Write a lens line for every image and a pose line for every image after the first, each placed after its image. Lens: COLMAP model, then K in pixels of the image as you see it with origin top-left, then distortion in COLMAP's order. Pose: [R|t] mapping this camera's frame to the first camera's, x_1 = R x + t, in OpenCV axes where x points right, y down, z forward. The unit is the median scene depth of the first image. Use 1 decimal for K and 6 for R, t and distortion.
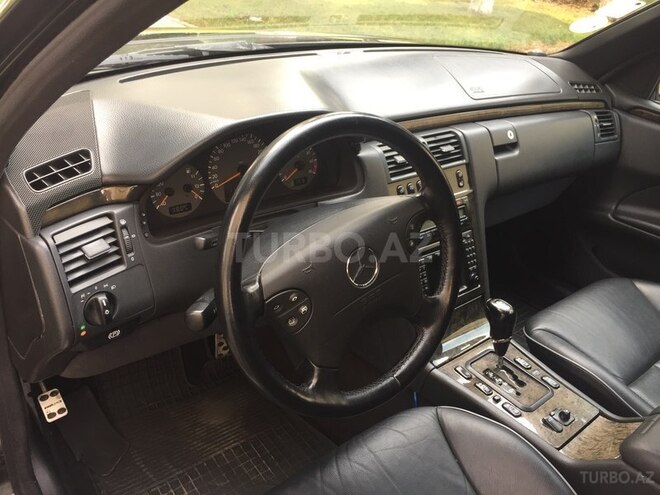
lens RADIAL K [[562.7, 0, 330.0], [0, 562.7, 247.5], [0, 0, 1]] dist [0.071531, -0.096245]
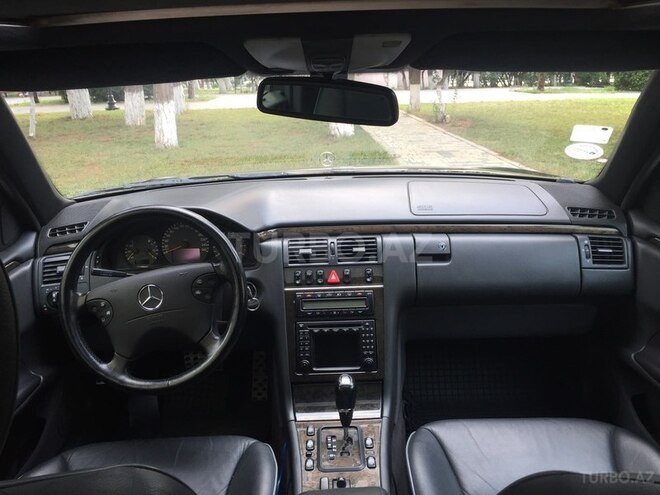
lens RADIAL K [[562.7, 0, 330.0], [0, 562.7, 247.5], [0, 0, 1]] dist [0.071531, -0.096245]
pose [[0.768934, 0.068086, -0.635692, 0.867788], [-0.213553, 0.964556, -0.155006, 0.022708], [0.602607, 0.254944, 0.756220, 0.027488]]
